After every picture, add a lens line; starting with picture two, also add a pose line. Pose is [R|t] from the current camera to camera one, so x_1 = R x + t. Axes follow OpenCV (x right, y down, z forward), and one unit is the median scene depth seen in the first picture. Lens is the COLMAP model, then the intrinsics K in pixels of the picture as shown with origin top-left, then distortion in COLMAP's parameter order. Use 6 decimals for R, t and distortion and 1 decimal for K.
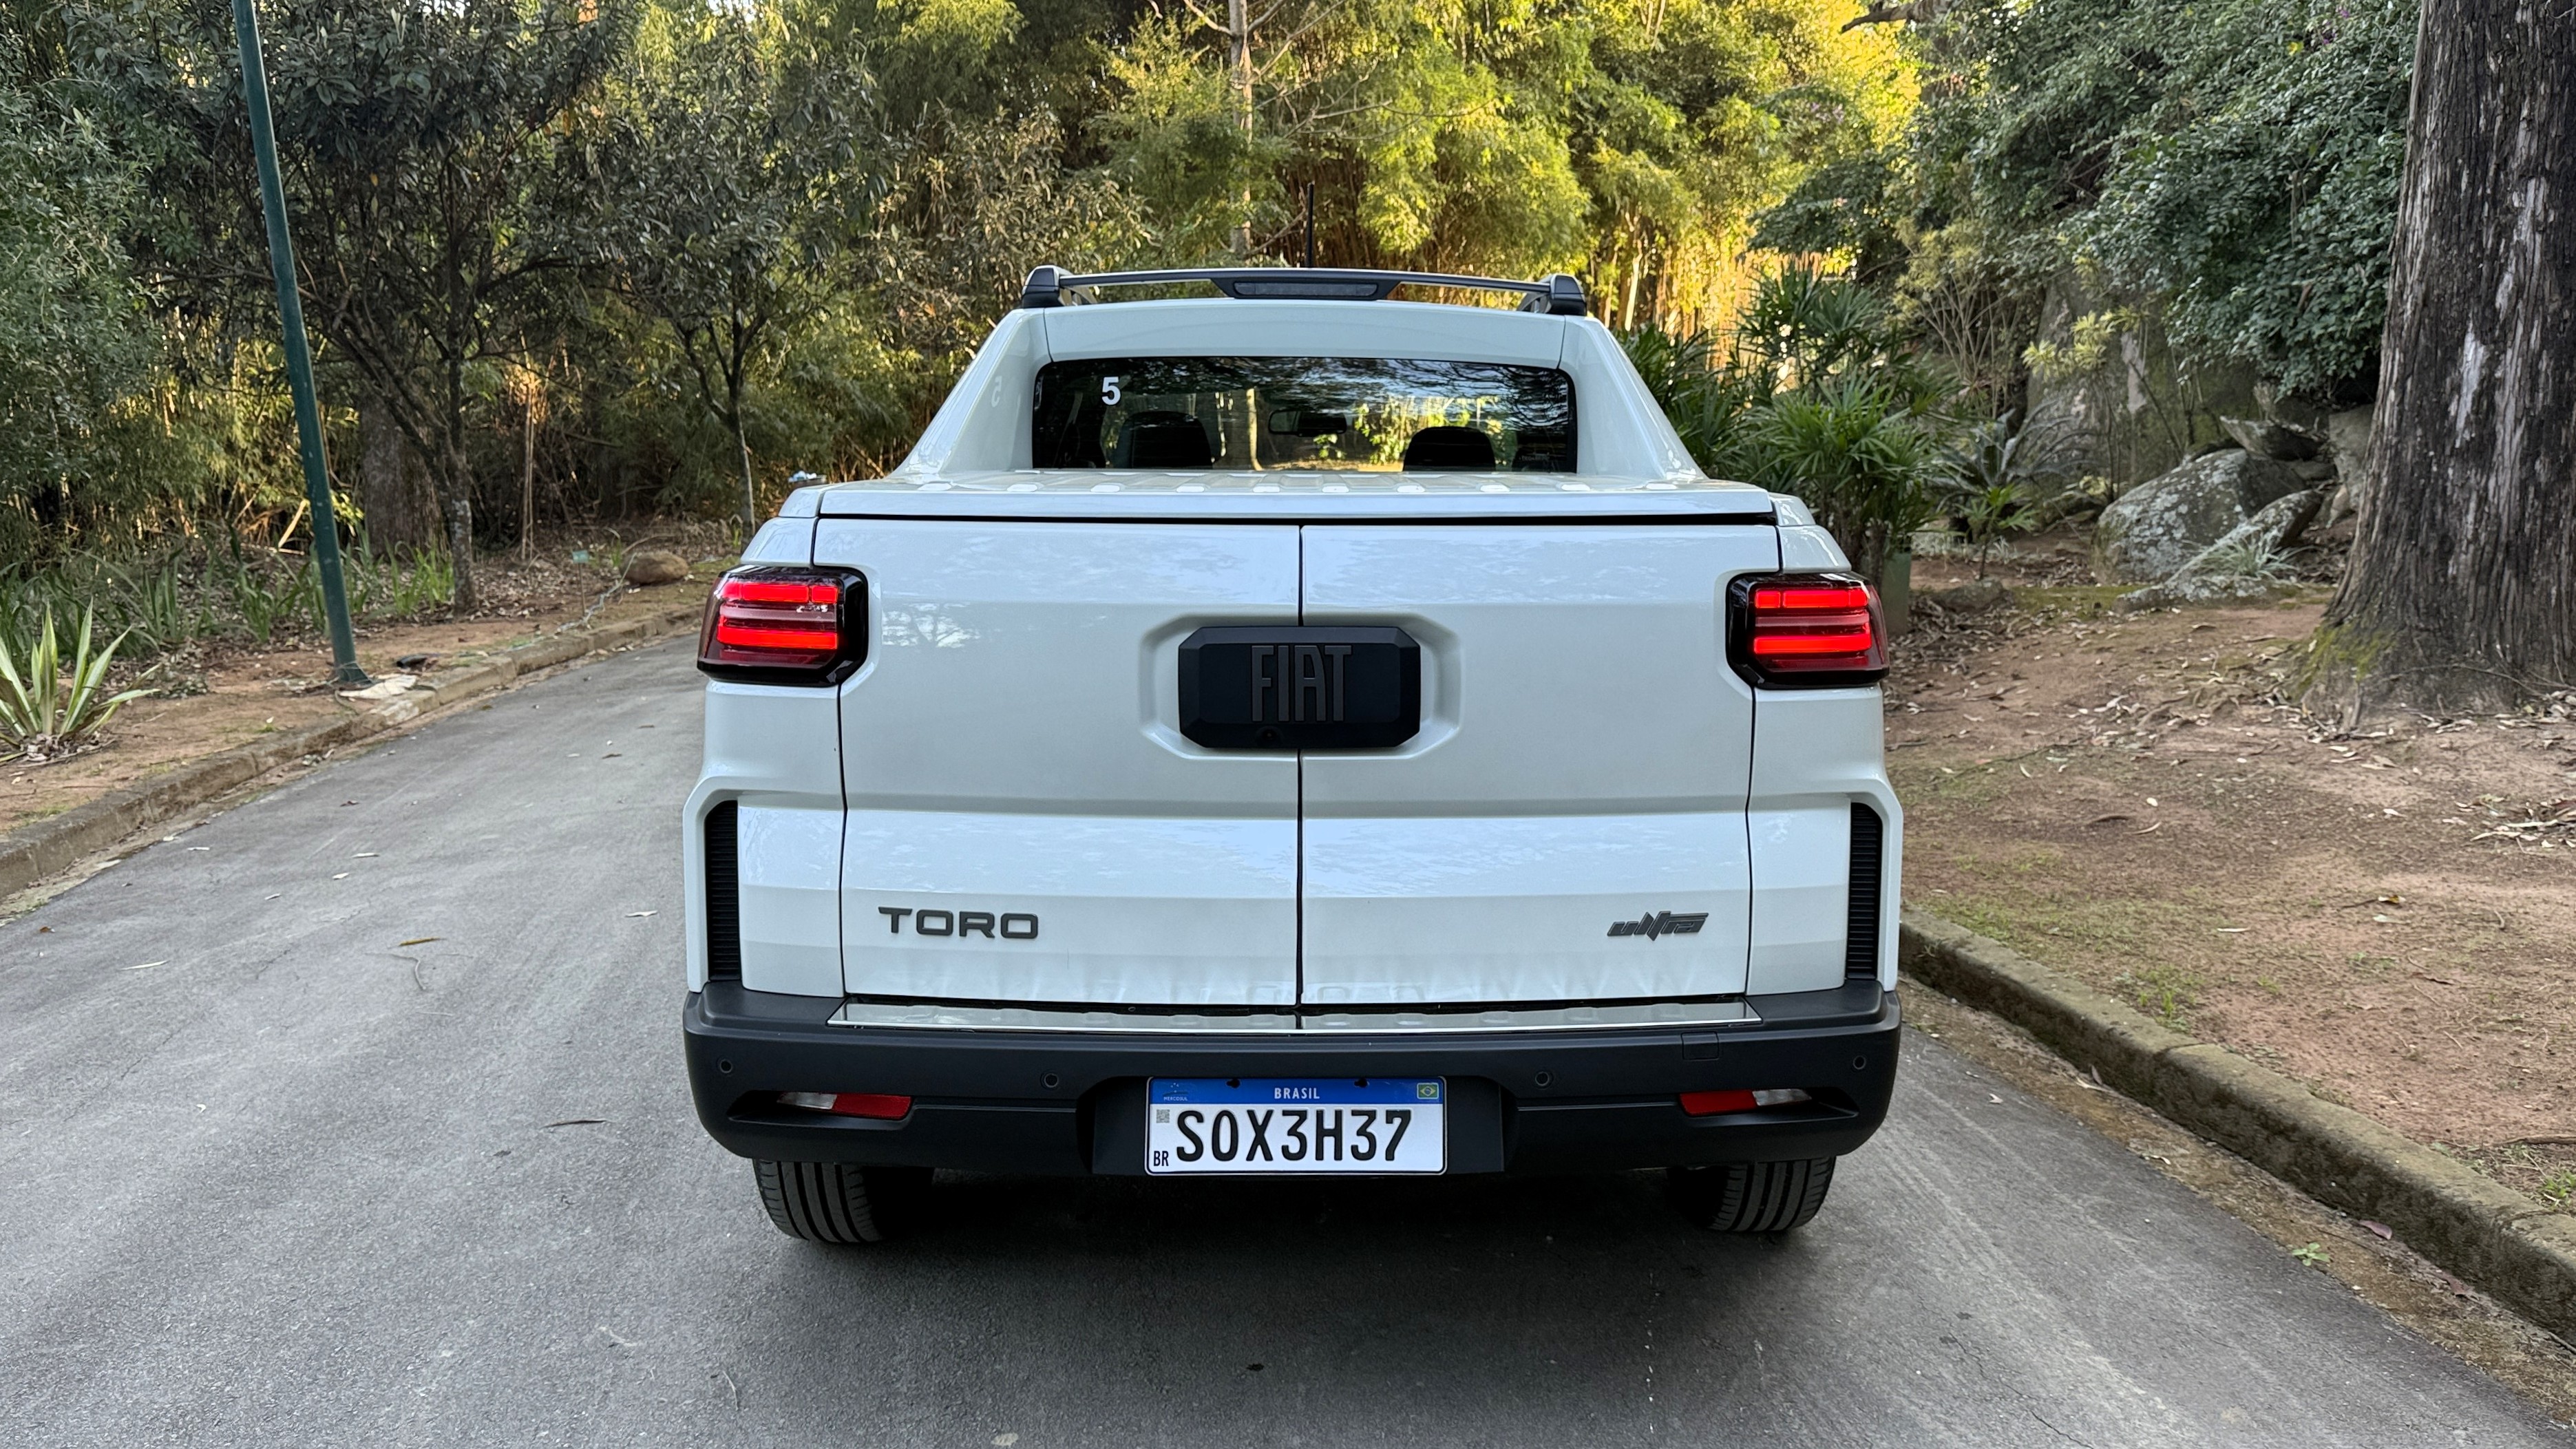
lens RADIAL K [[1891.1, 0, 1352.6], [0, 1891.1, 678.2], [0, 0, 1]] dist [0.046037, -0.079237]
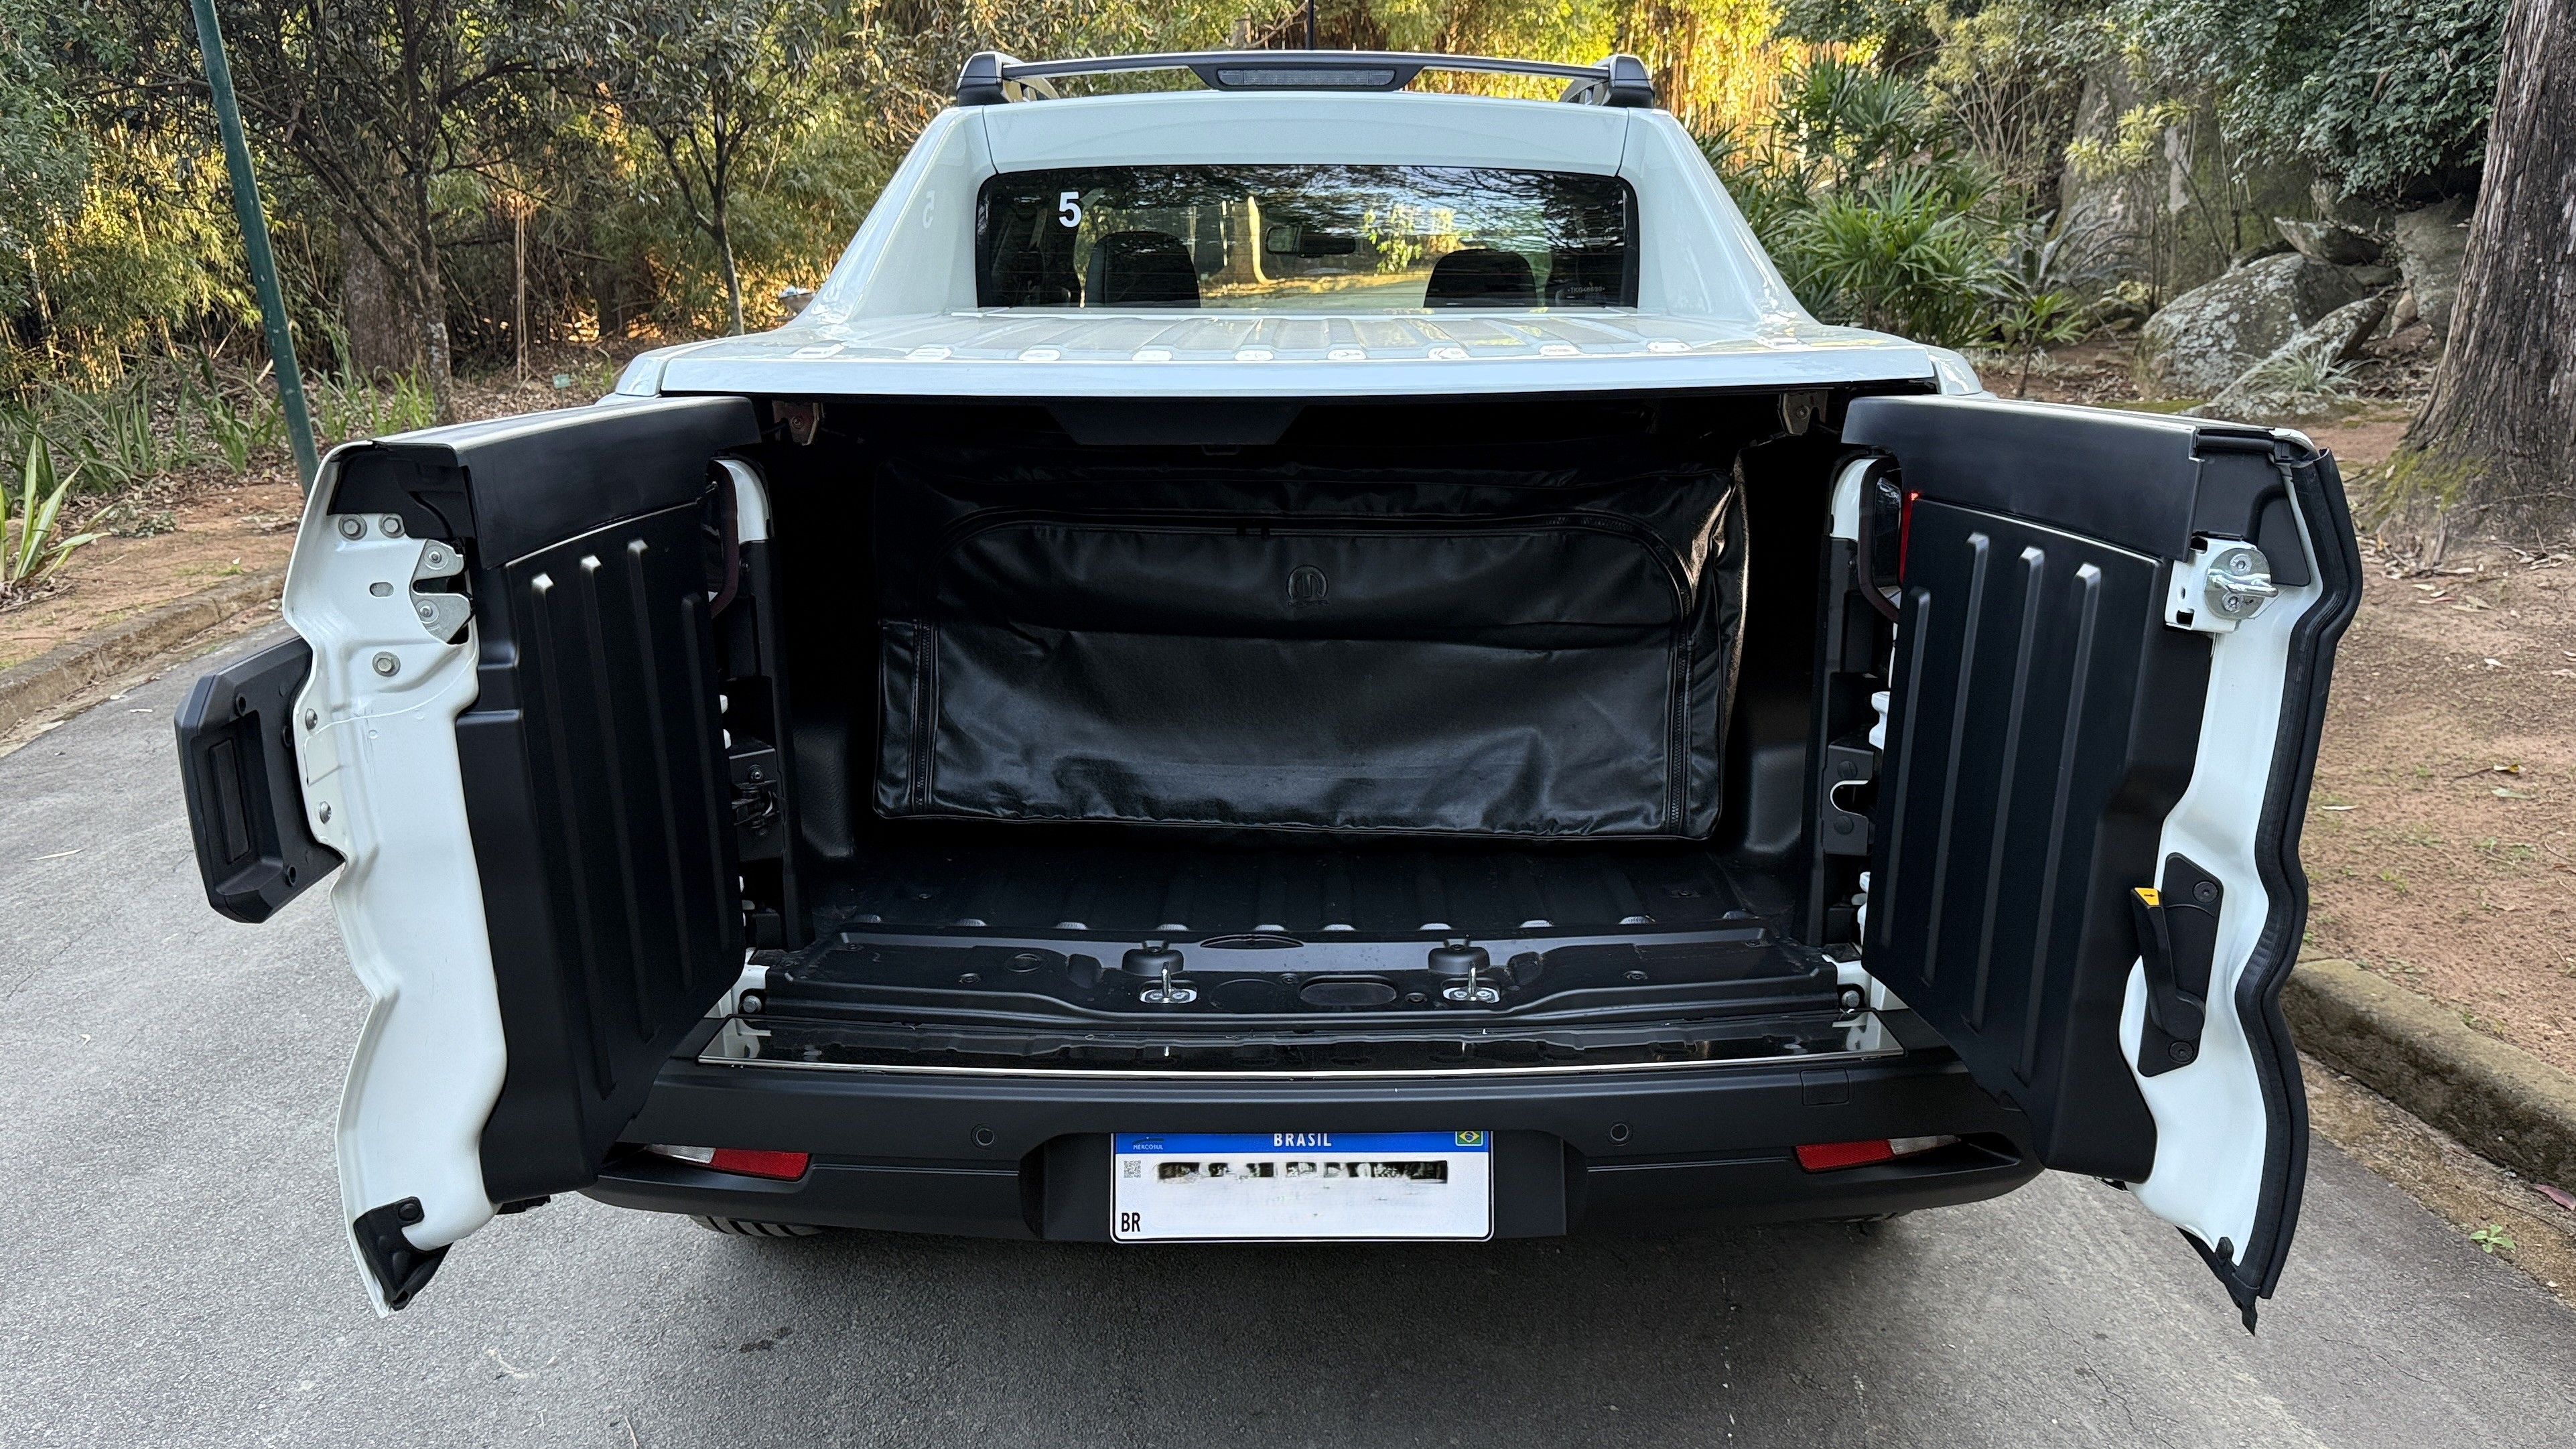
lens RADIAL K [[1871.2, 0, 1329.9], [0, 1871.2, 726.6], [0, 0, 1]] dist [-0.001959, -0.003184]
pose [[0.999860, -0.004363, -0.016154, -0.001462], [0.006375, 0.991925, 0.126663, -0.013550], [0.015471, -0.126748, 0.991814, 0.073461]]
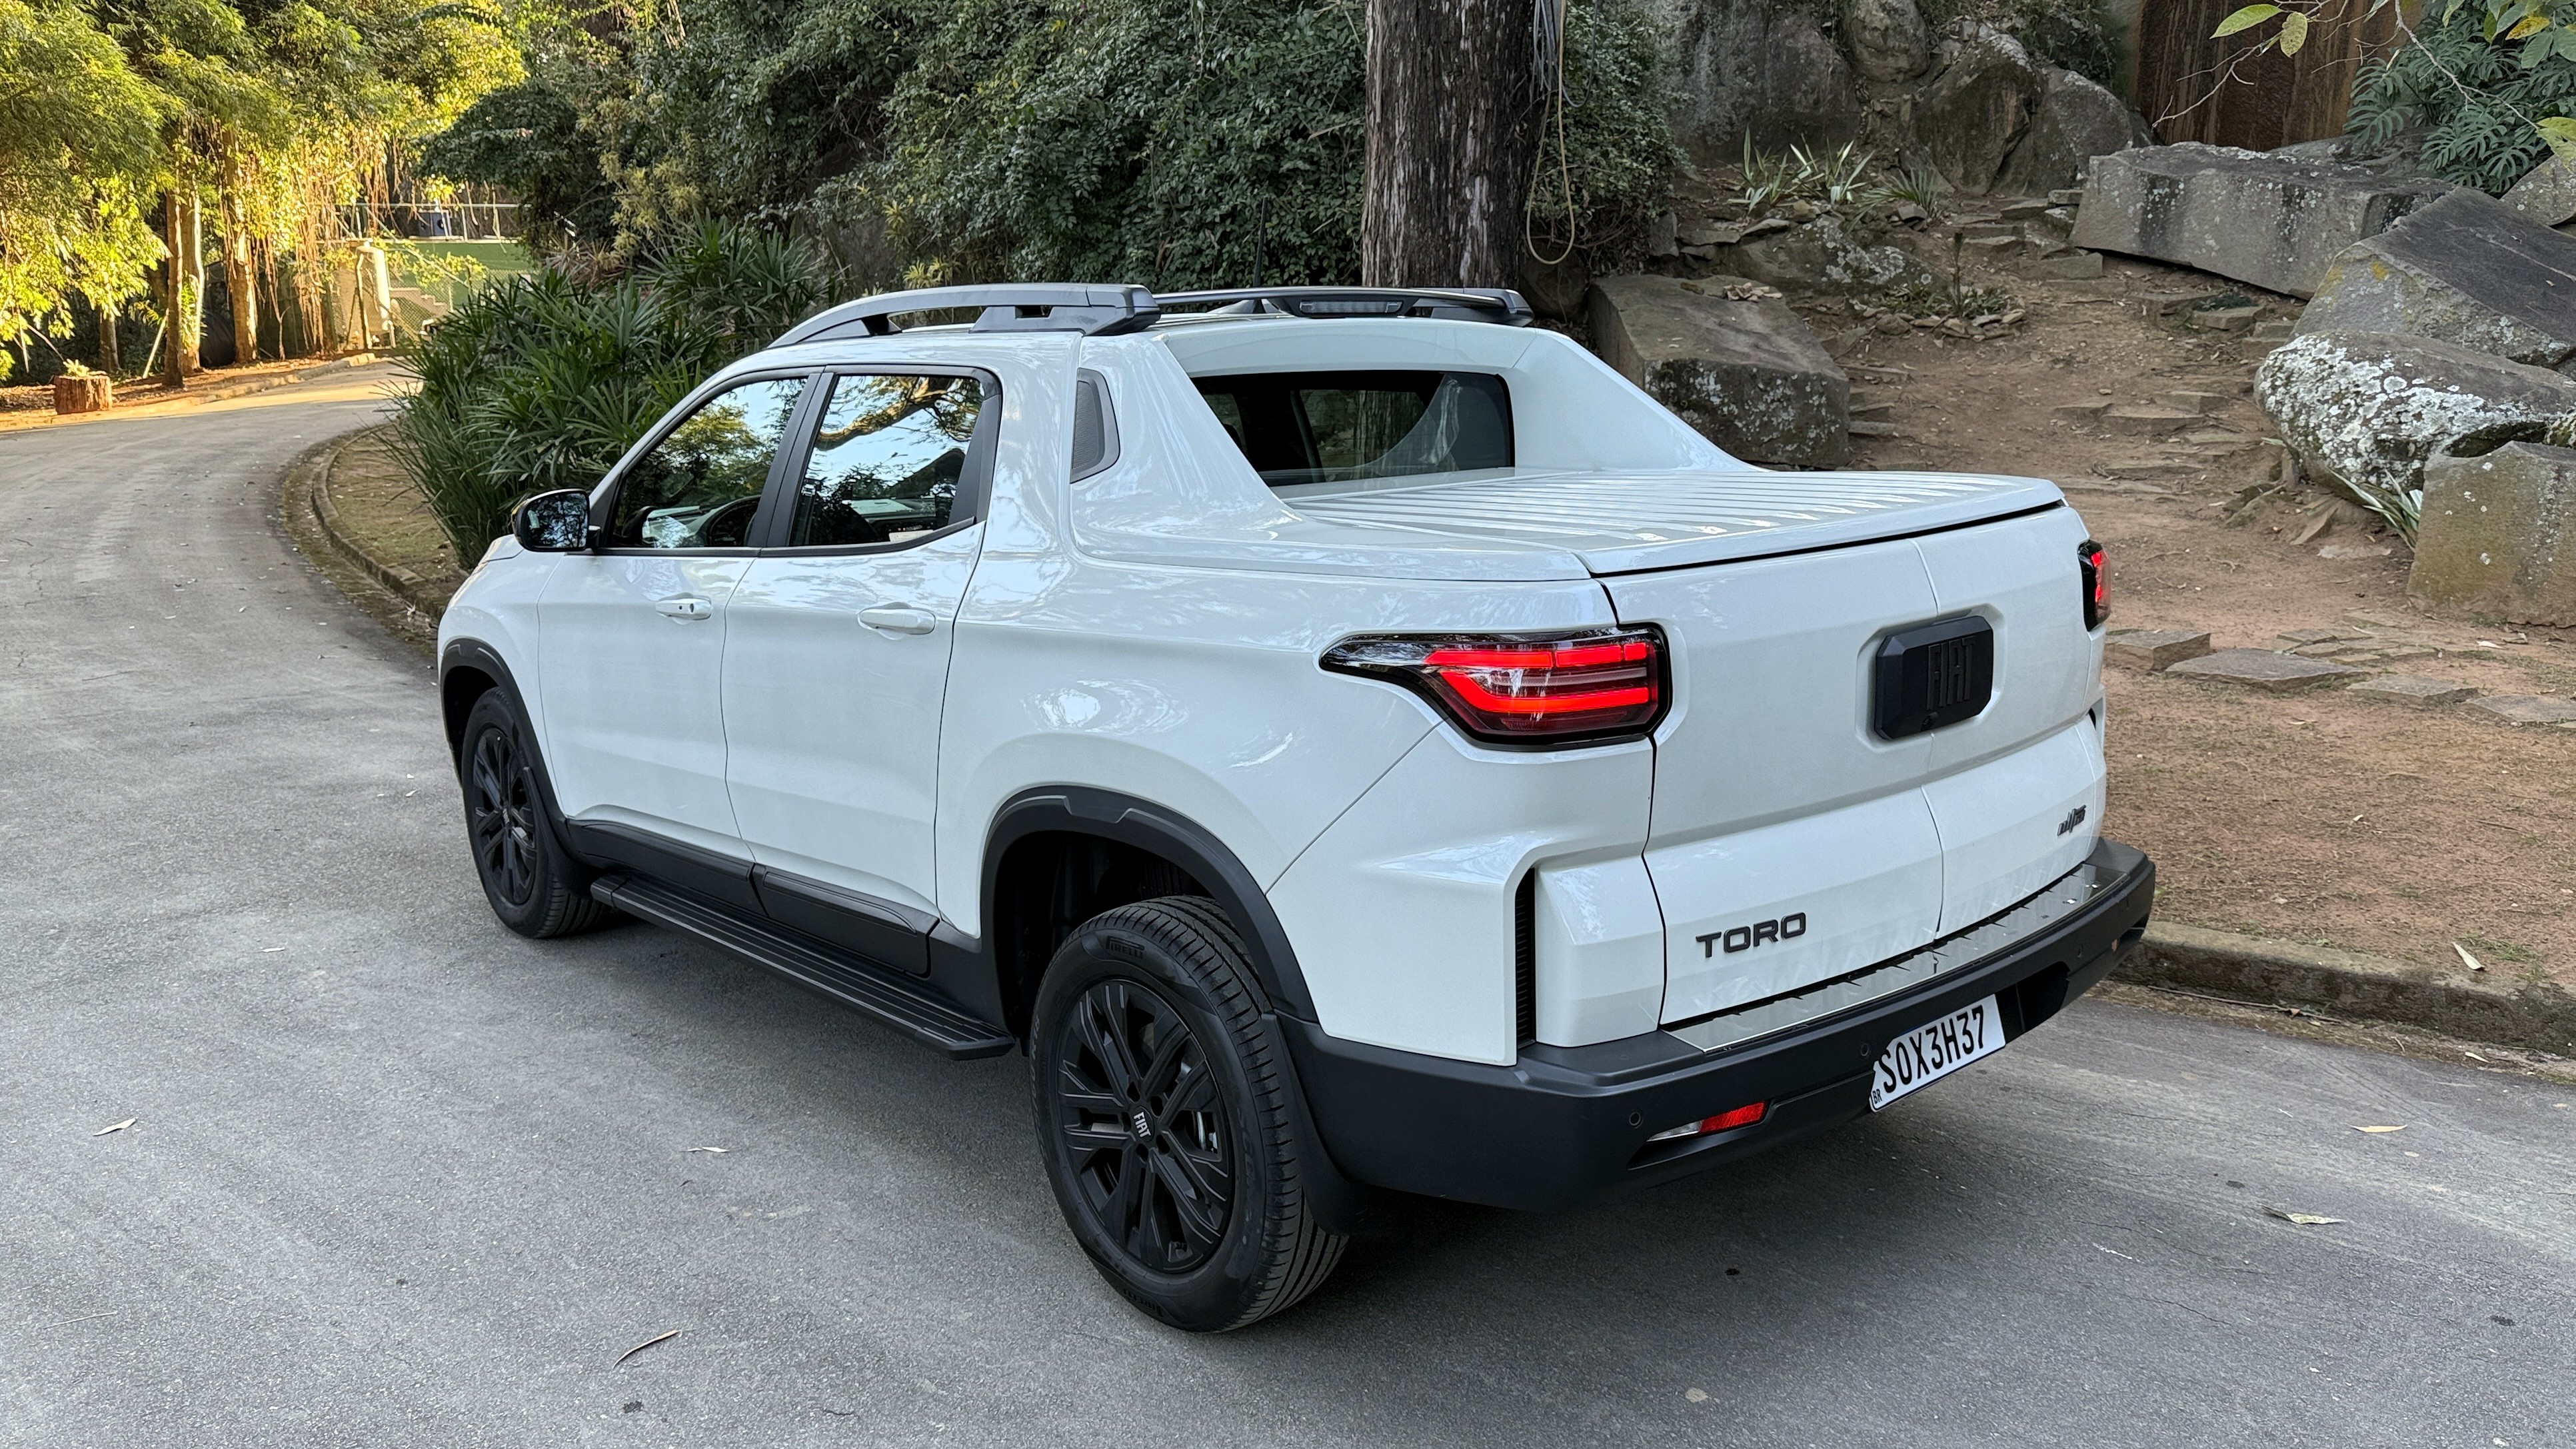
lens RADIAL K [[1846.4, 0, 1305.2], [0, 1846.4, 716.4], [0, 0, 1]] dist [0.080127, -0.116580]
pose [[0.772373, -0.144574, 0.618497, -0.296533], [0.108386, 0.989469, 0.095938, -0.035511], [-0.625853, -0.007063, 0.779909, 0.093165]]
